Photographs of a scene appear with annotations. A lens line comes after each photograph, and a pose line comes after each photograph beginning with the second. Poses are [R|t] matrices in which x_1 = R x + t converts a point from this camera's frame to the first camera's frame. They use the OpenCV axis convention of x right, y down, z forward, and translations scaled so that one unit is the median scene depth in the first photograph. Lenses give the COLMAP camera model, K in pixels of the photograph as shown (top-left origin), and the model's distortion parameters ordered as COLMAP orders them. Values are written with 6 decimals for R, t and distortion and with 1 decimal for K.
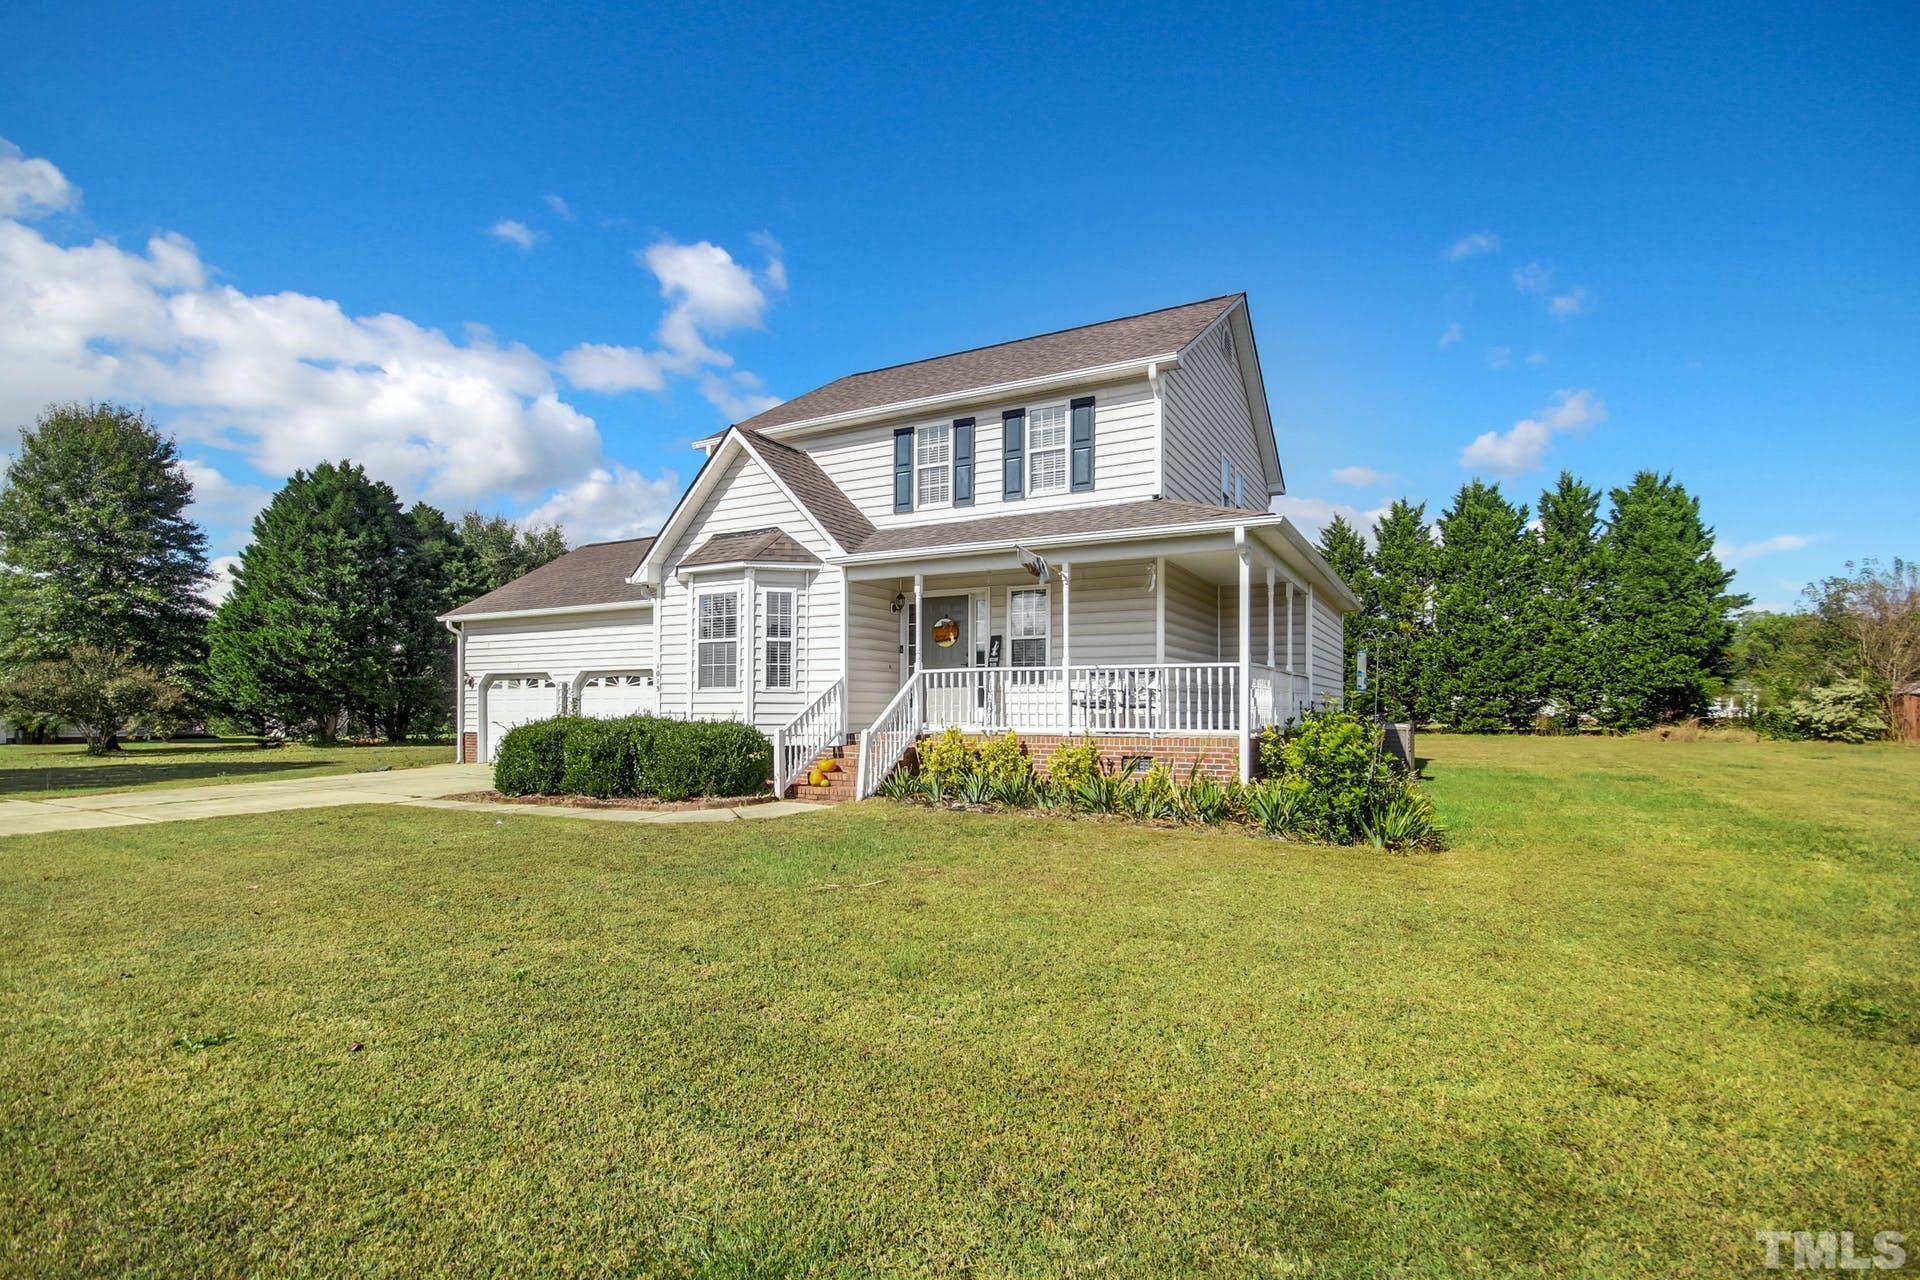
lens RADIAL K [[906.5, 0, 959.5], [0, 906.5, 705.7], [0, 0, 1]] dist [0.000168, -0.000252]
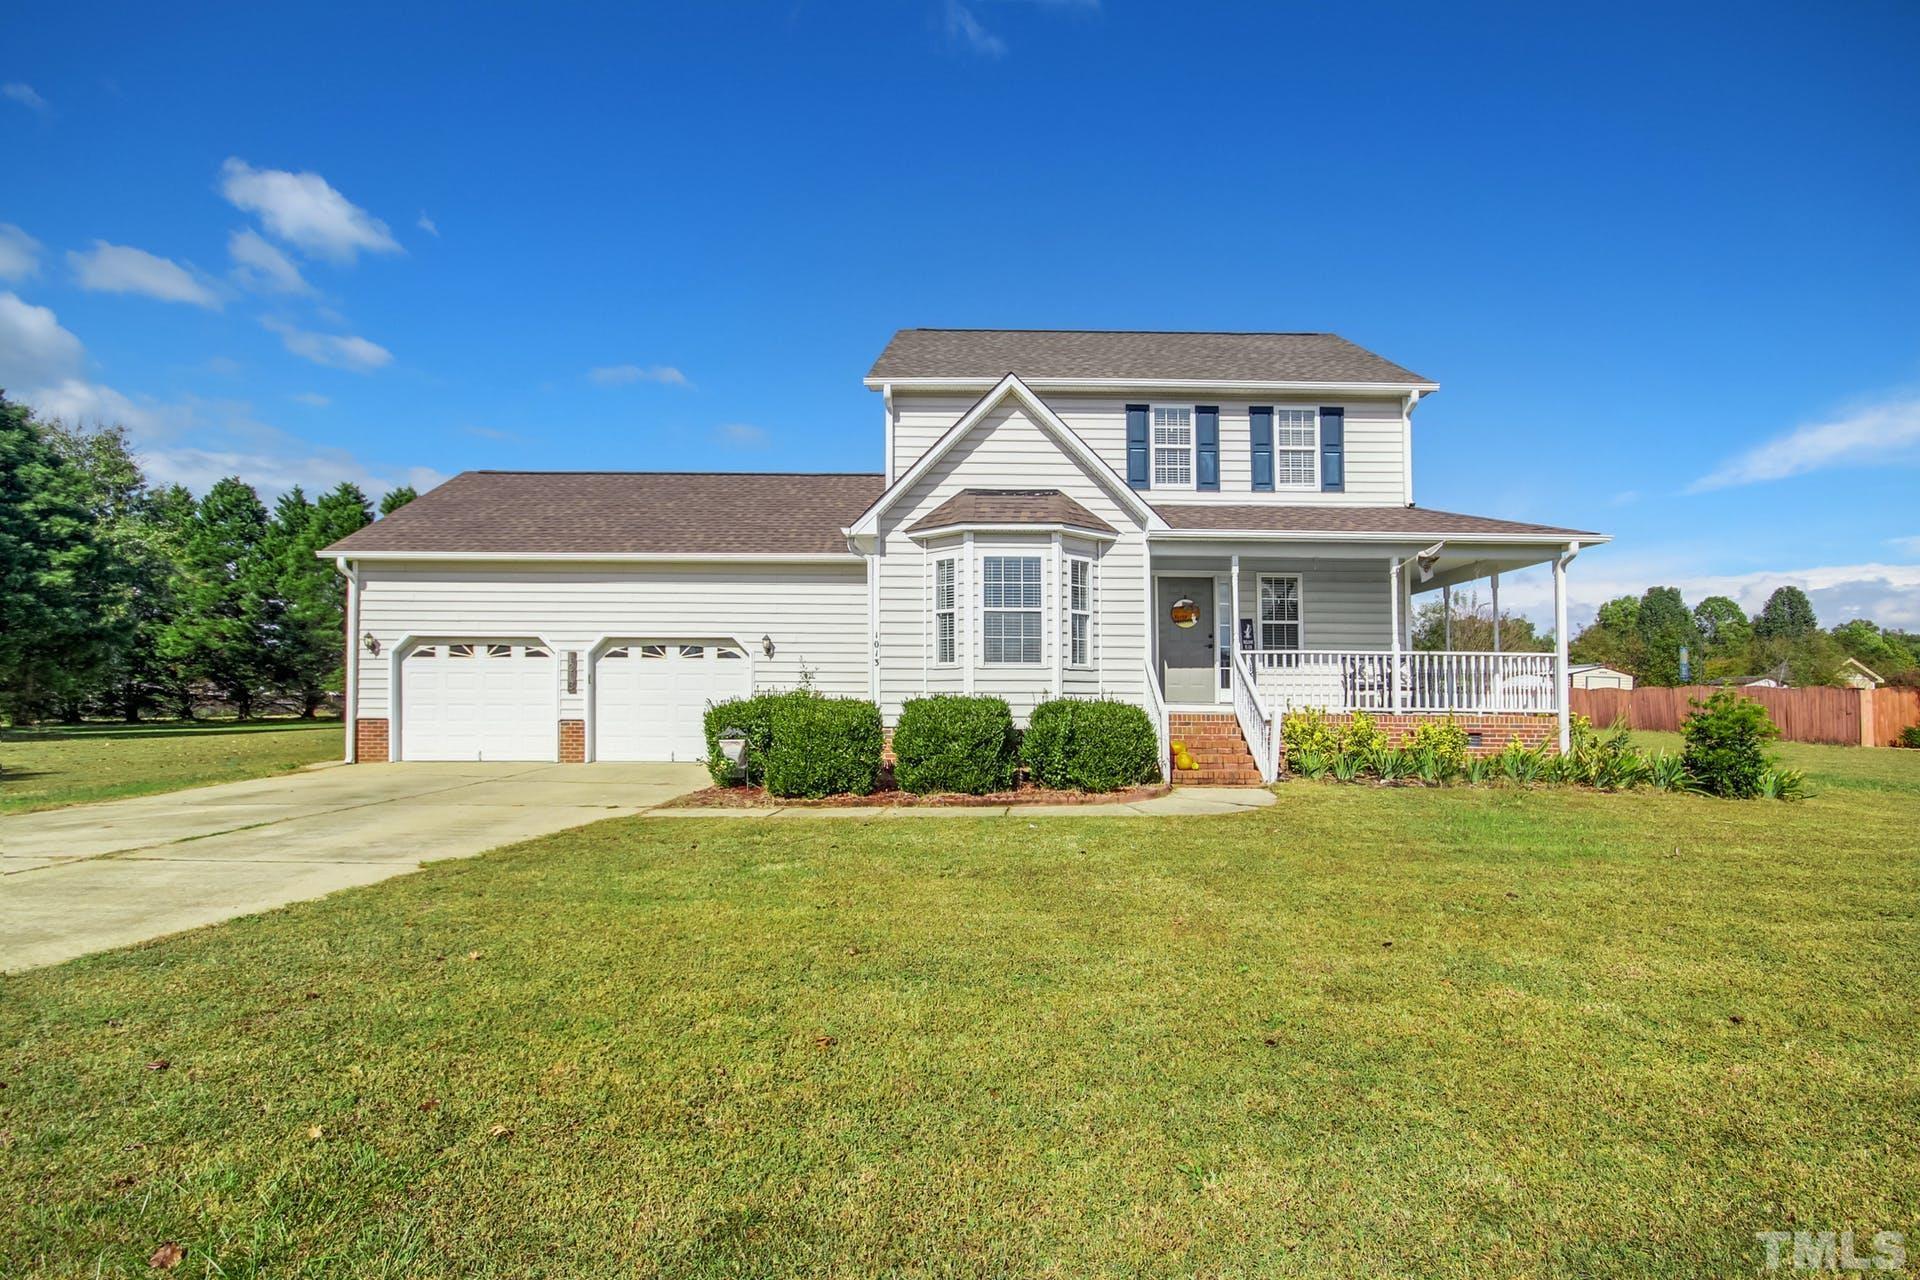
lens RADIAL K [[884.9, 0, 966.5], [0, 884.9, 660.5], [0, 0, 1]] dist [-0.002096, -0.000064]
pose [[0.876168, 0.024345, 0.481390, -0.724033], [-0.008451, 0.999346, -0.035159, 0.008344], [-0.481931, 0.026737, 0.875801, 0.269394]]
